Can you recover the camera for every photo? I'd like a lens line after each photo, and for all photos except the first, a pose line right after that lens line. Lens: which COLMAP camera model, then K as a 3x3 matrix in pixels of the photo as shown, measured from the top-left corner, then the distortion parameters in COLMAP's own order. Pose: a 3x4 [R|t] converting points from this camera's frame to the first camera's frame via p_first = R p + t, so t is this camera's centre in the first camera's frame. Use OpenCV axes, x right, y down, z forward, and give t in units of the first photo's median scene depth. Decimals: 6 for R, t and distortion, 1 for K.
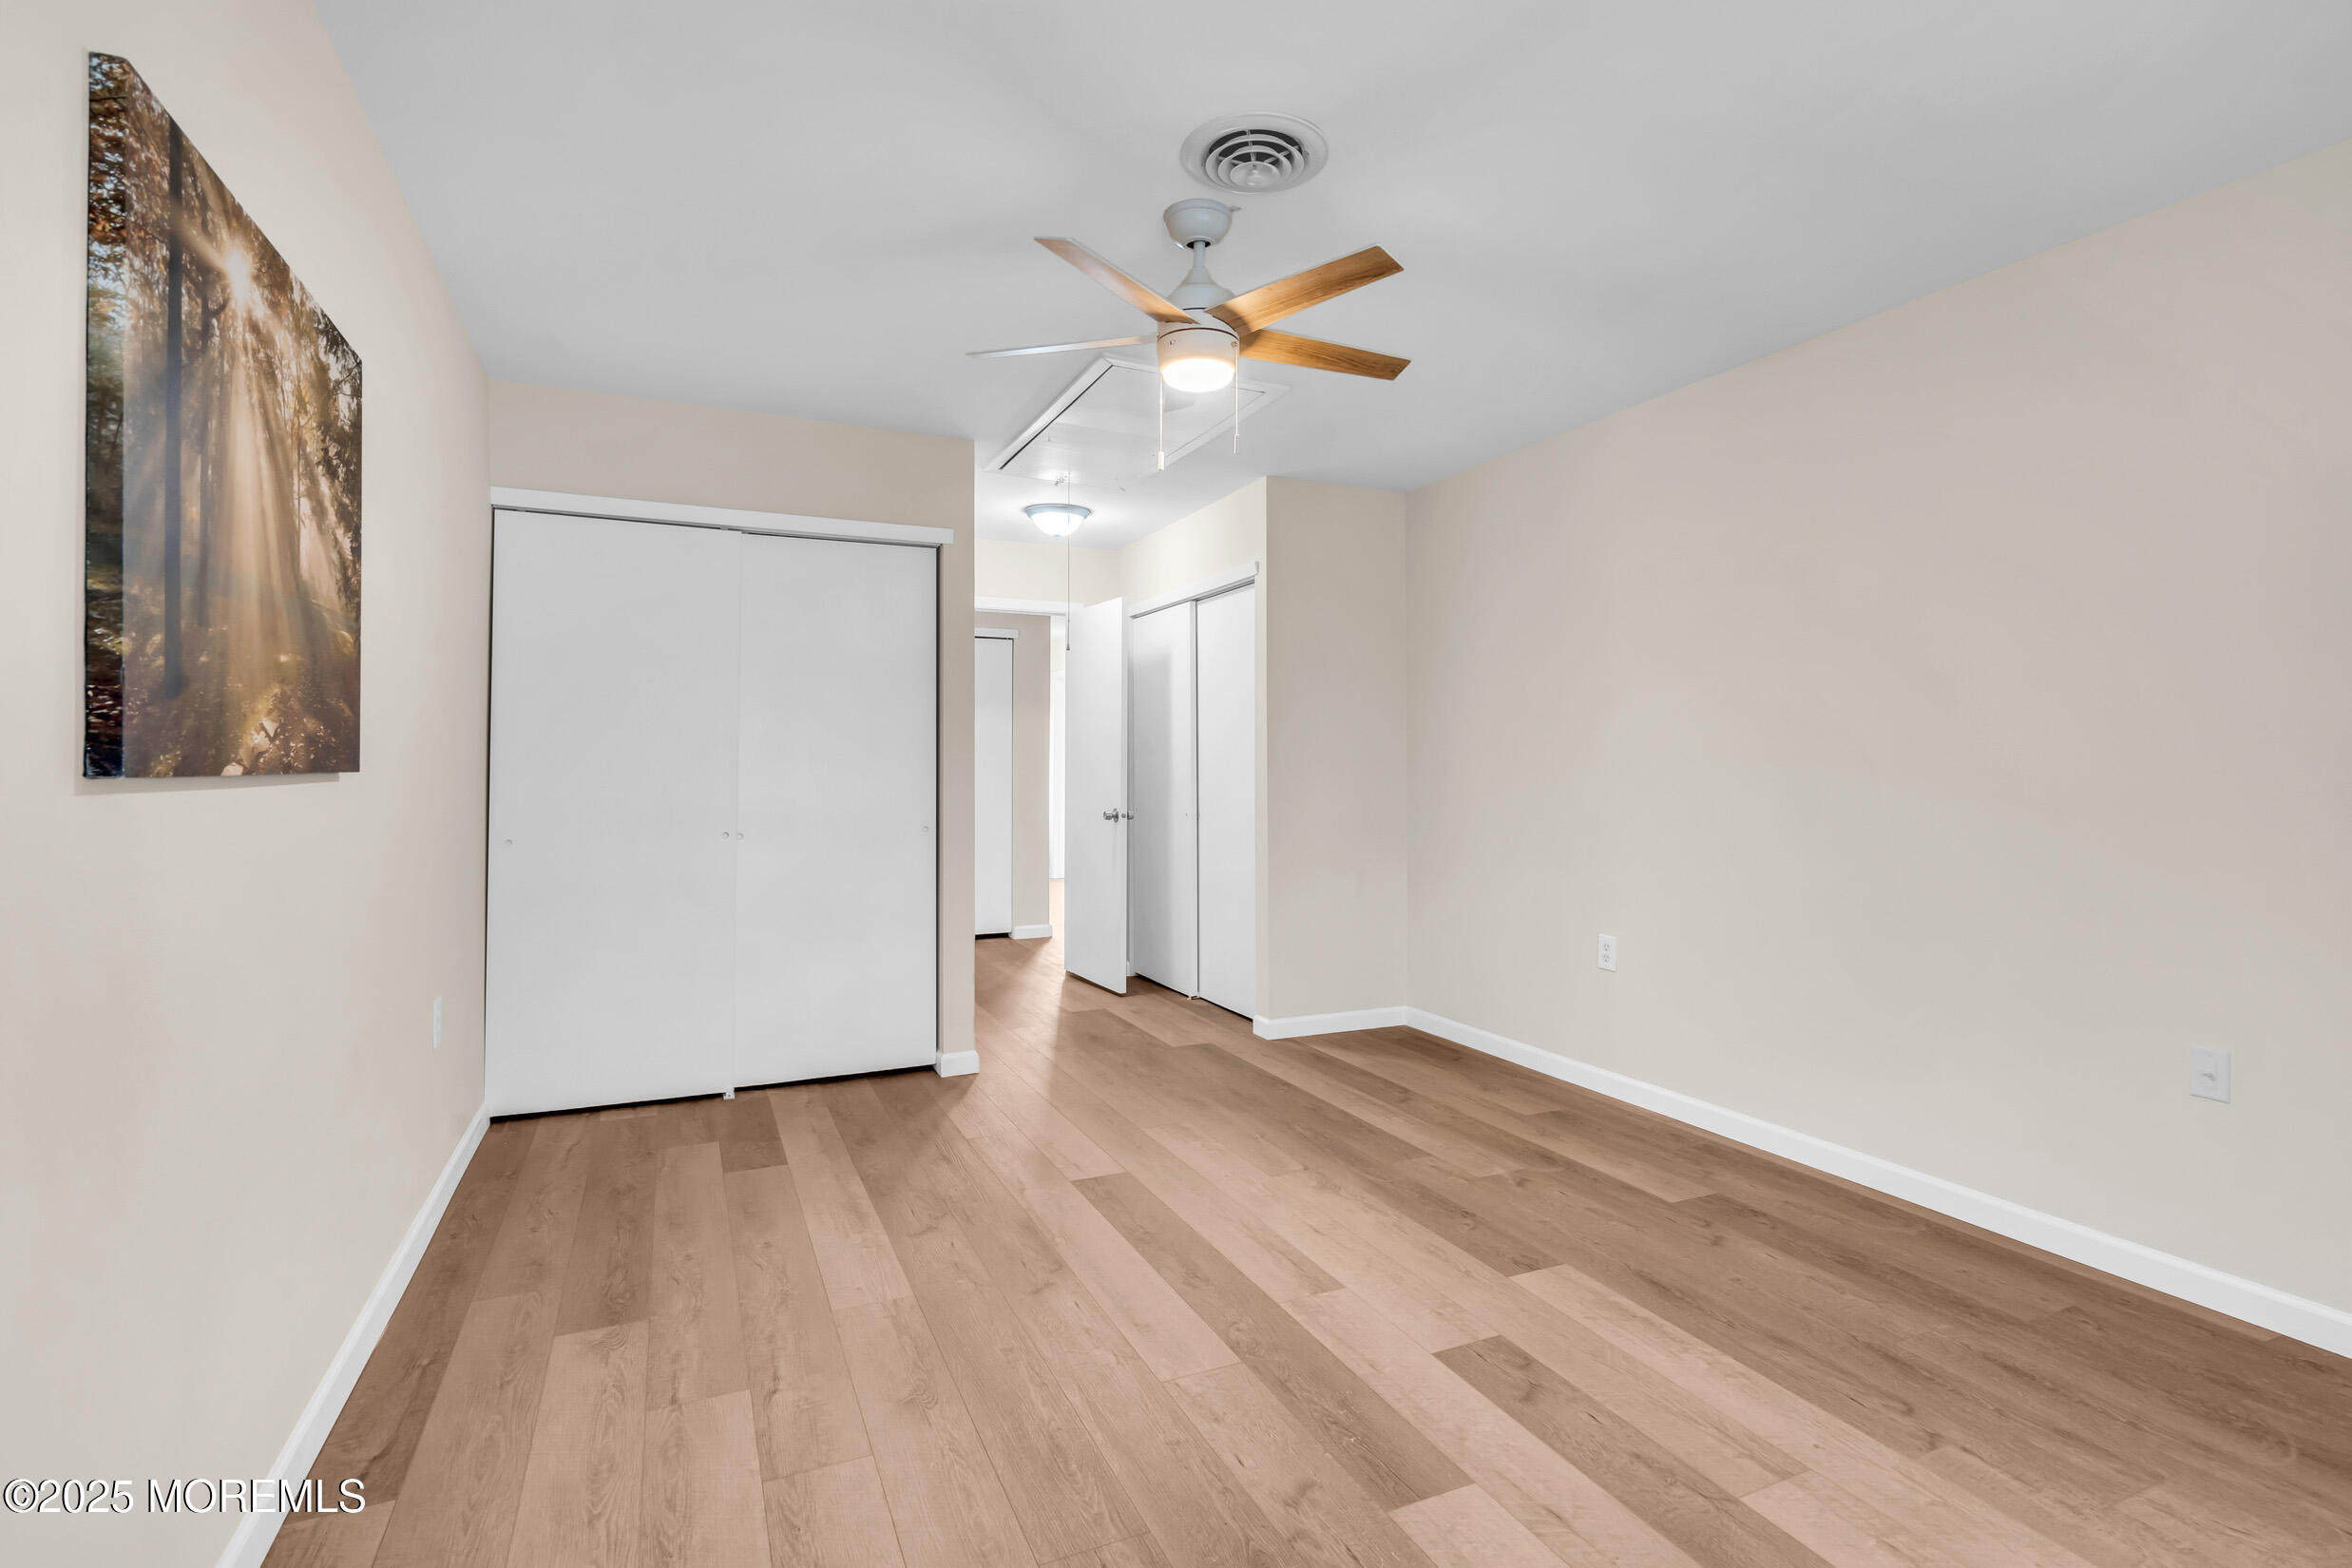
lens RADIAL K [[1107.8, 0, 1181.3], [0, 1107.8, 755.9], [0, 0, 1]] dist [0.000640, 0.000299]
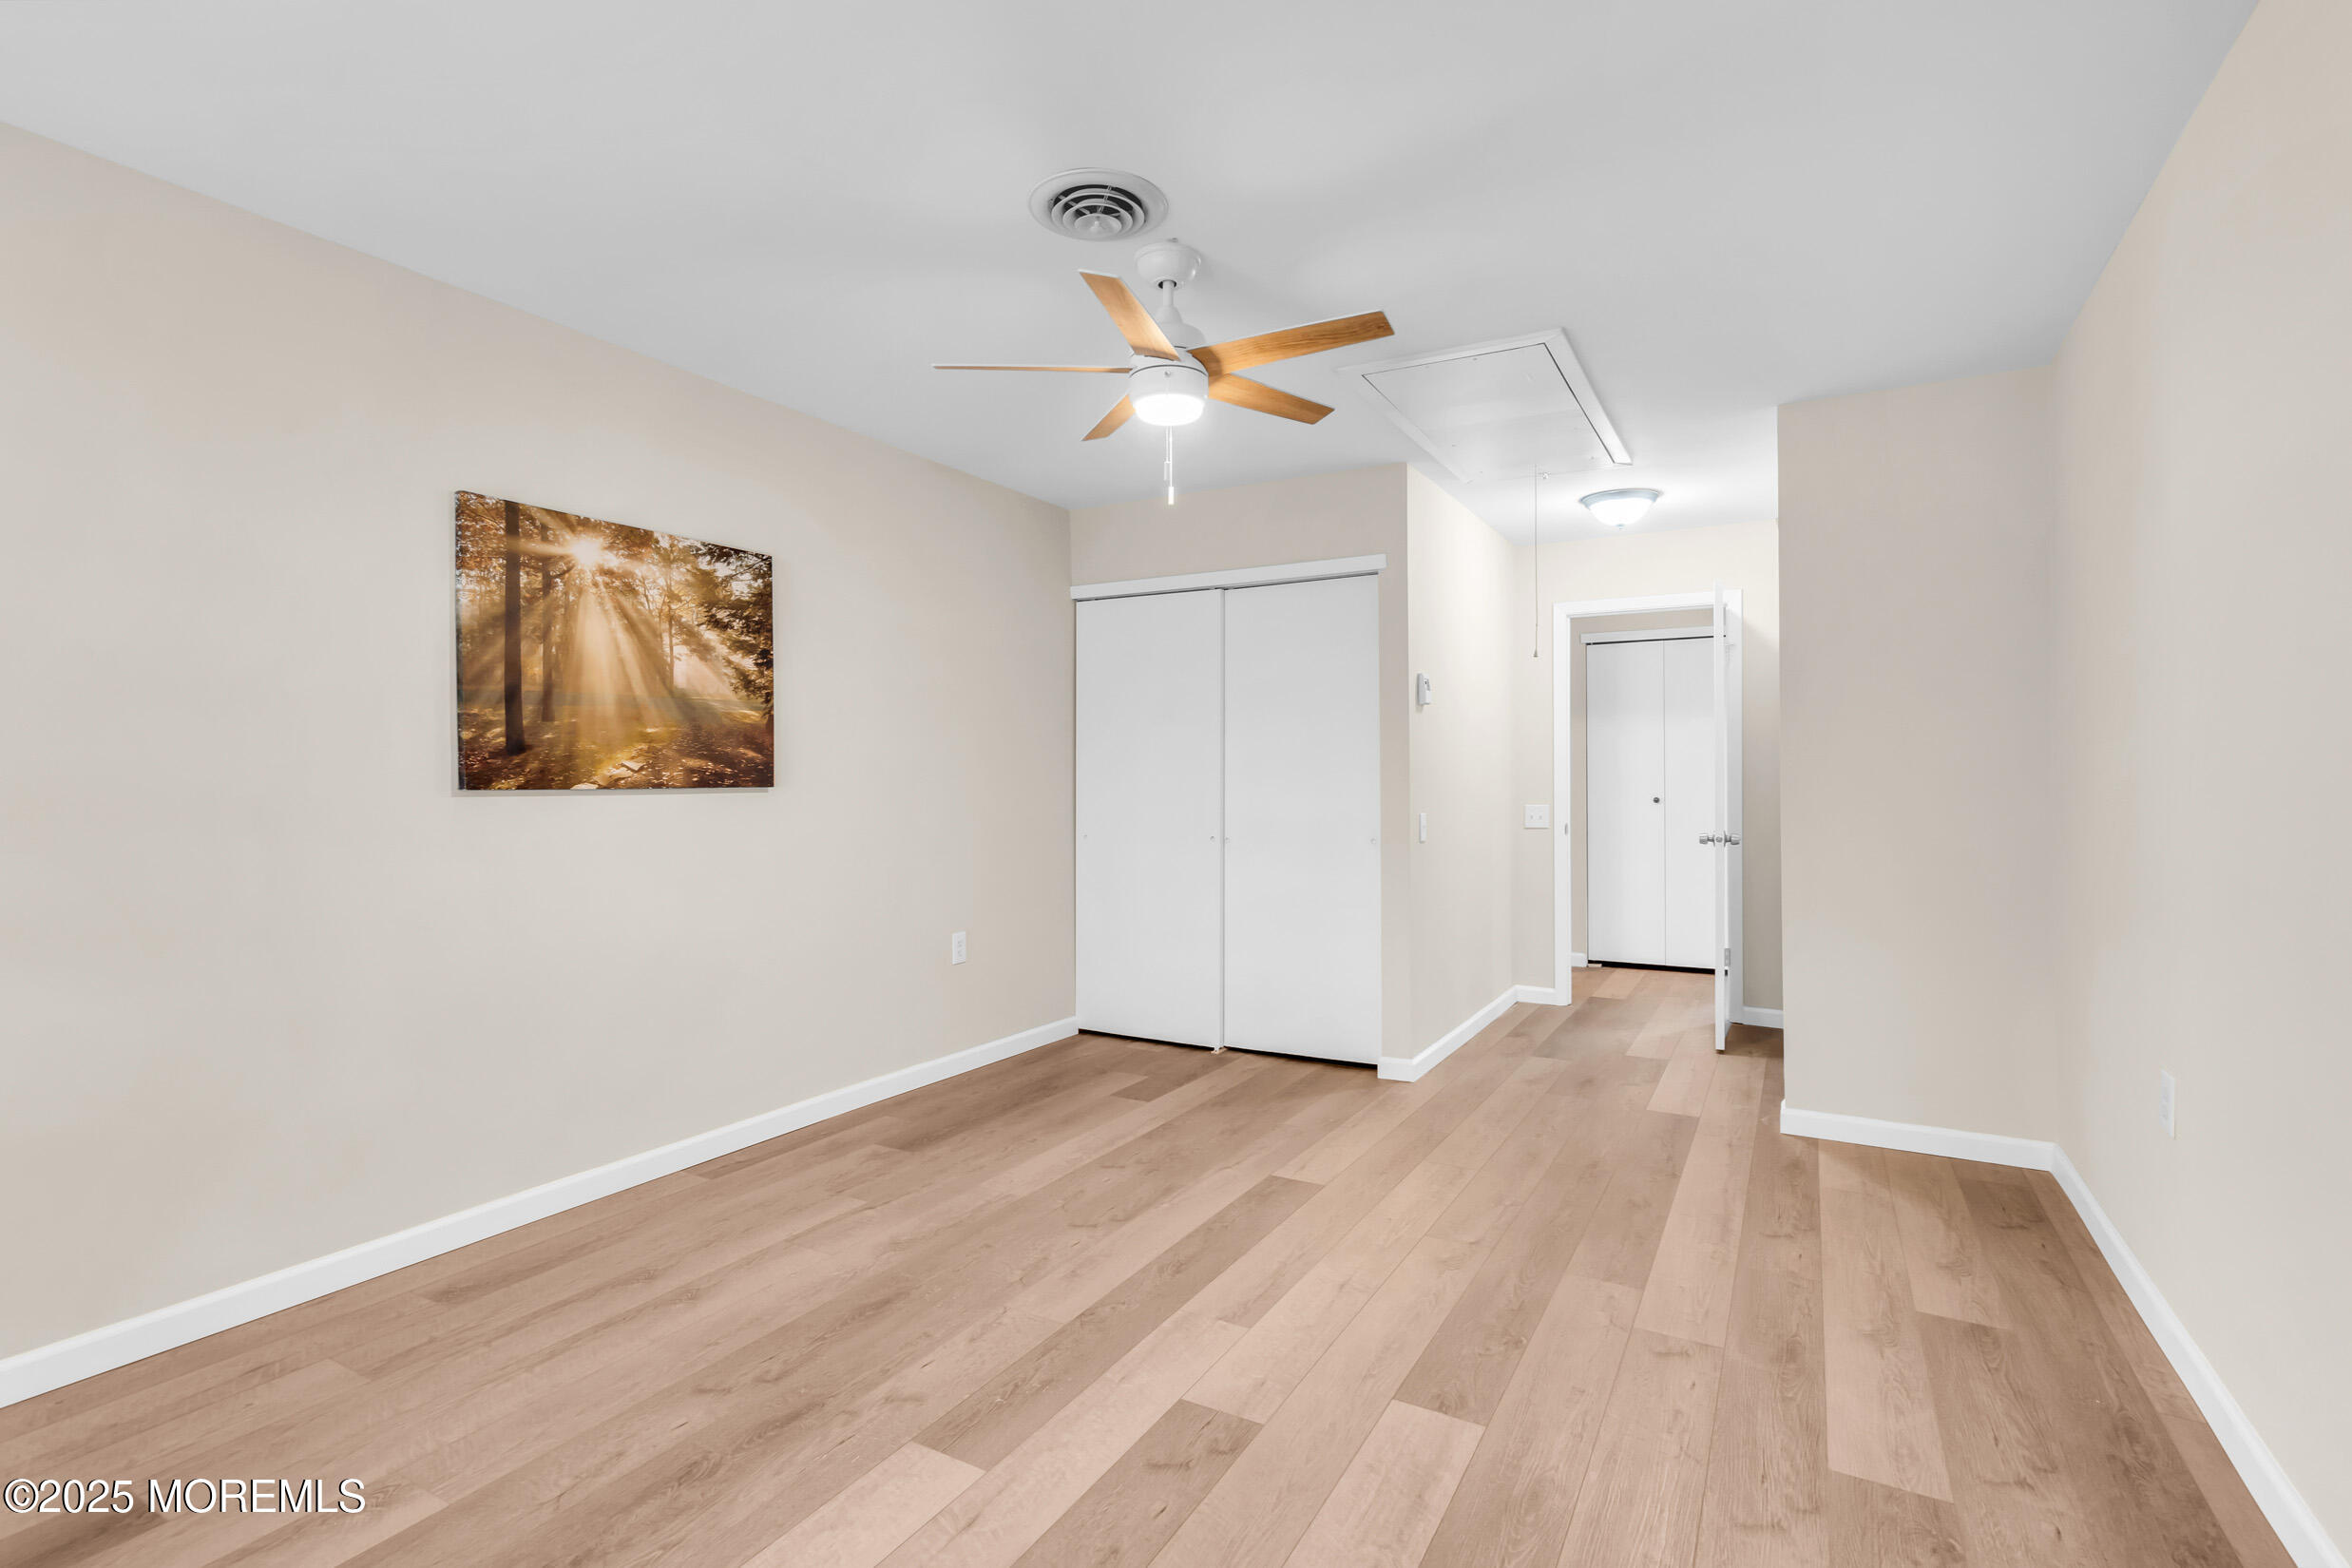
lens RADIAL K [[1107.9, 0, 1176.0], [0, 1107.9, 784.0], [0, 0, 1]] dist [0.001915, 0.000637]
pose [[0.581996, -0.001398, -0.813190, 0.999387], [0.011486, 0.999913, 0.006502, 0.004592], [0.813110, -0.013125, 0.581962, 0.448738]]
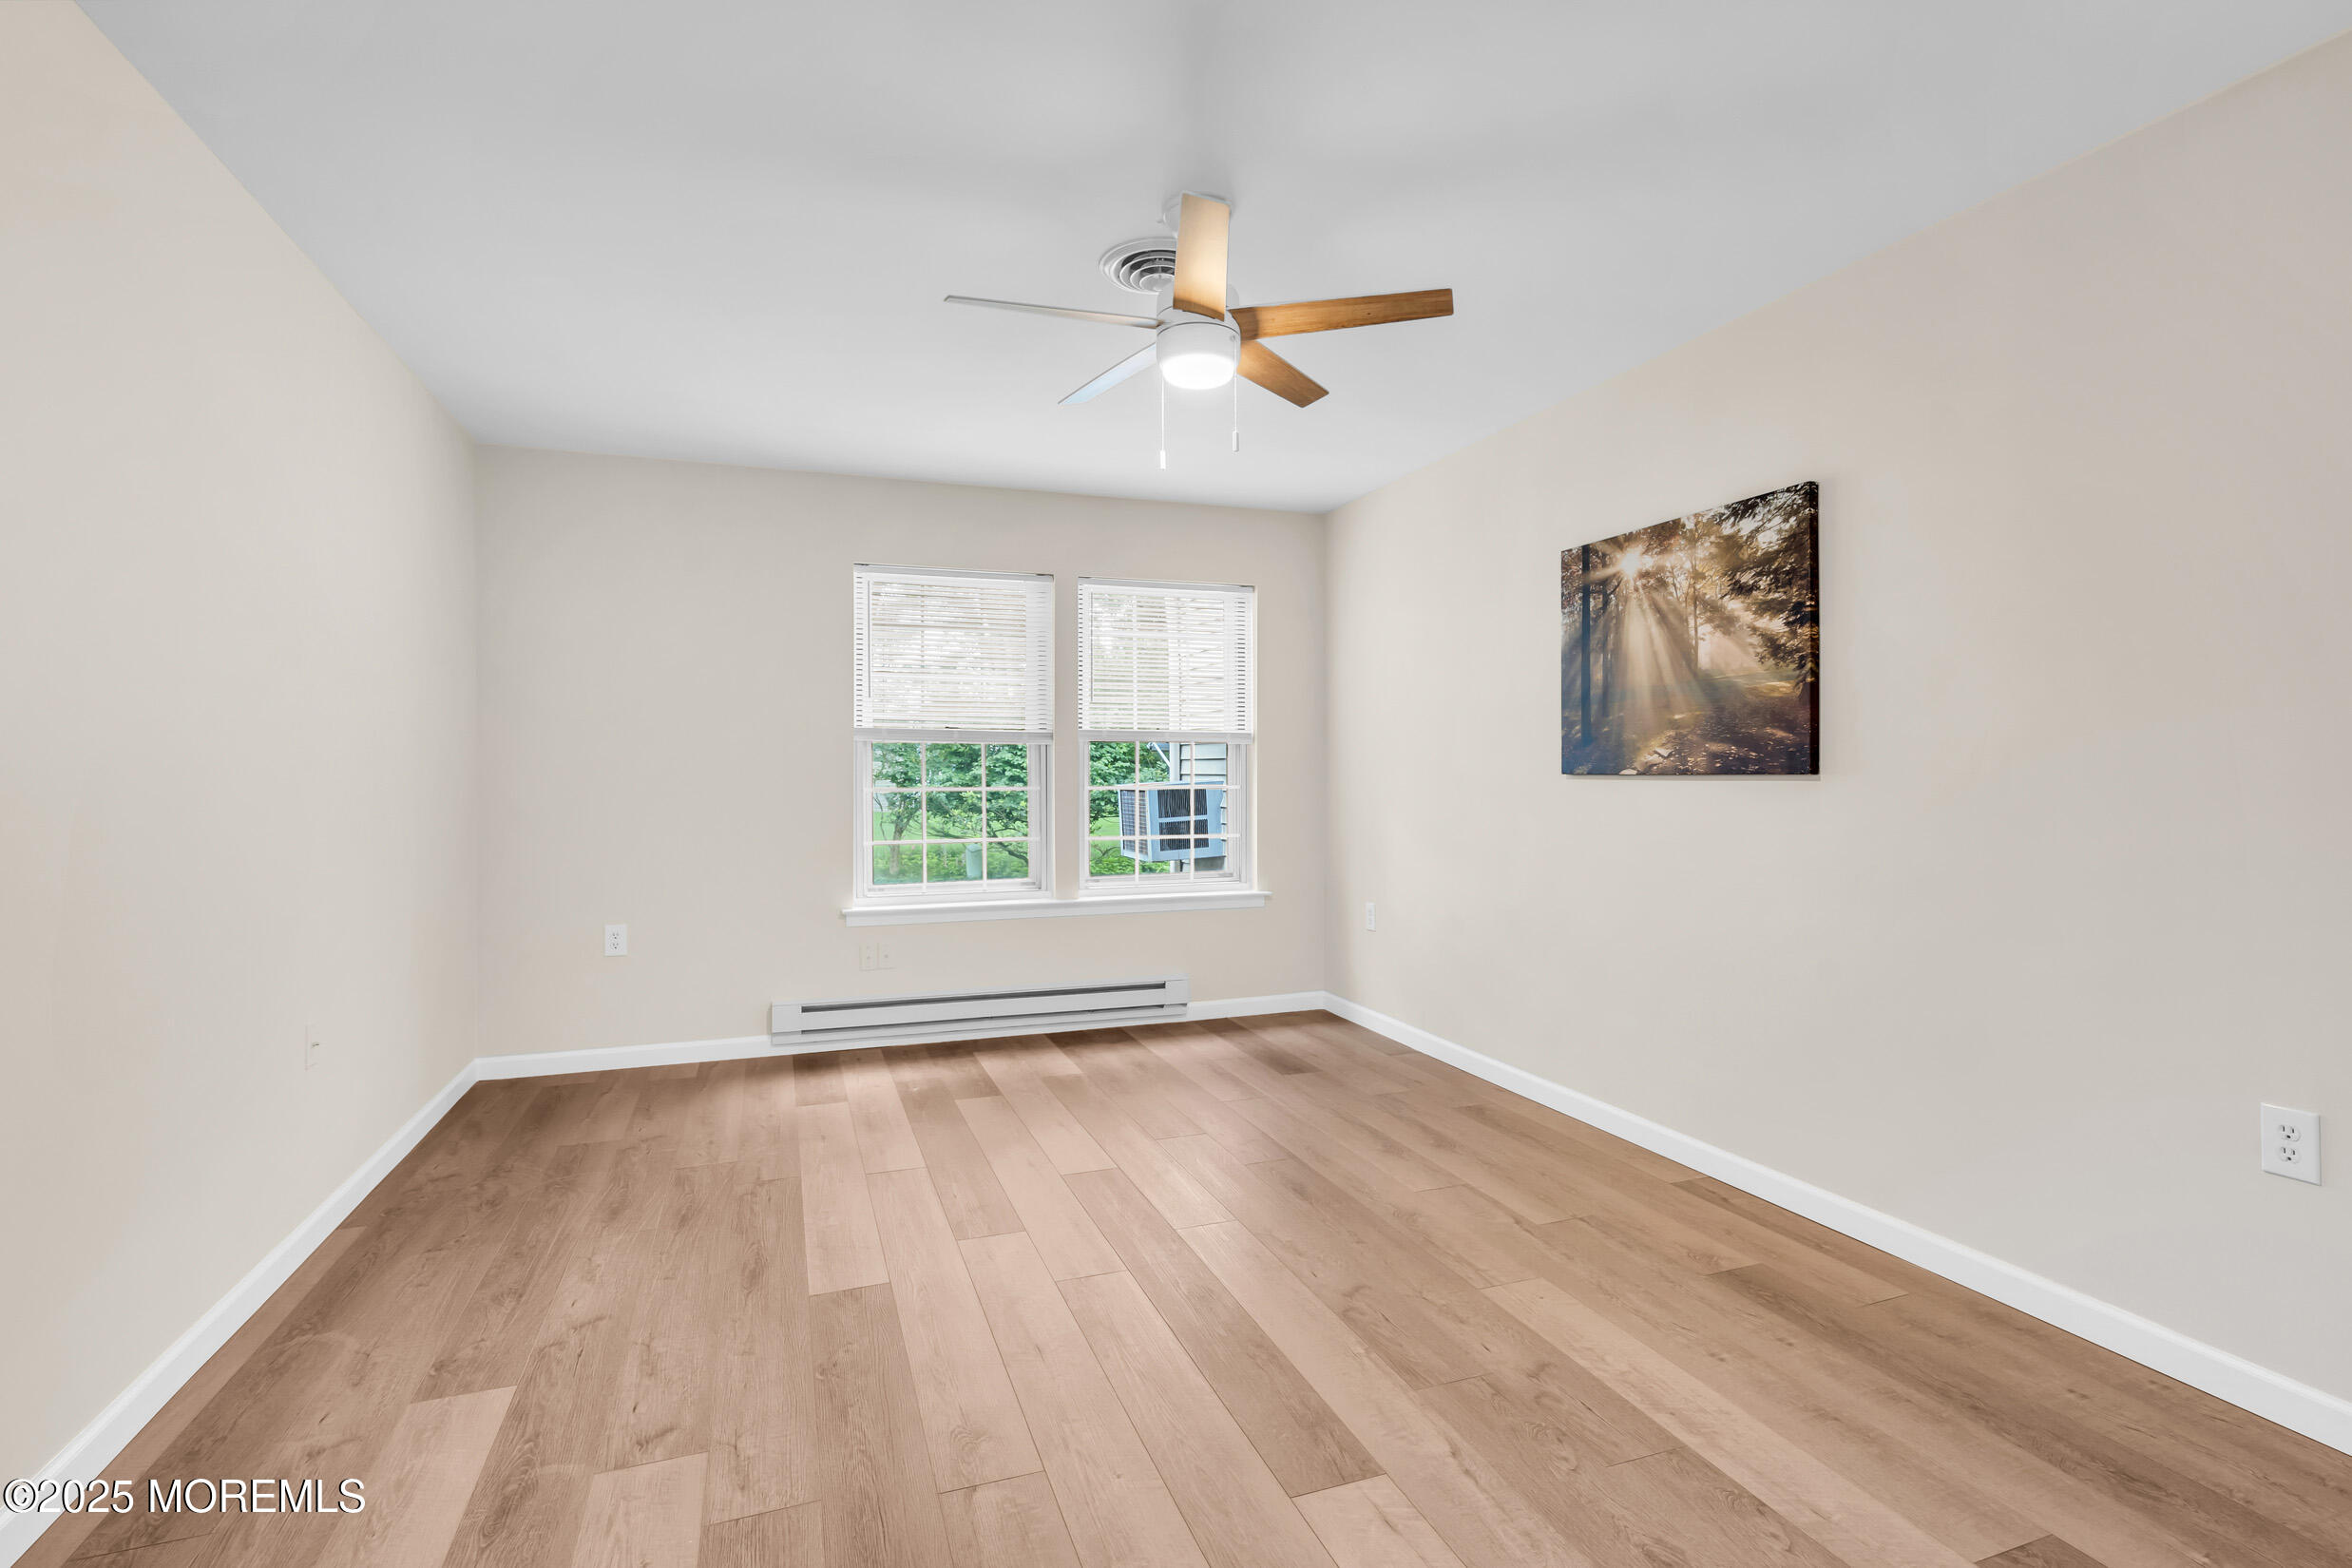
lens RADIAL K [[1107.0, 0, 1180.9], [0, 1107.0, 774.1], [0, 0, 1]] dist [0.001811, 0.000179]
pose [[-0.996852, 0.000889, 0.079281, -0.054486], [0.000451, 0.999985, -0.005543, 0.019455], [-0.079285, -0.005490, -0.996837, 2.262138]]
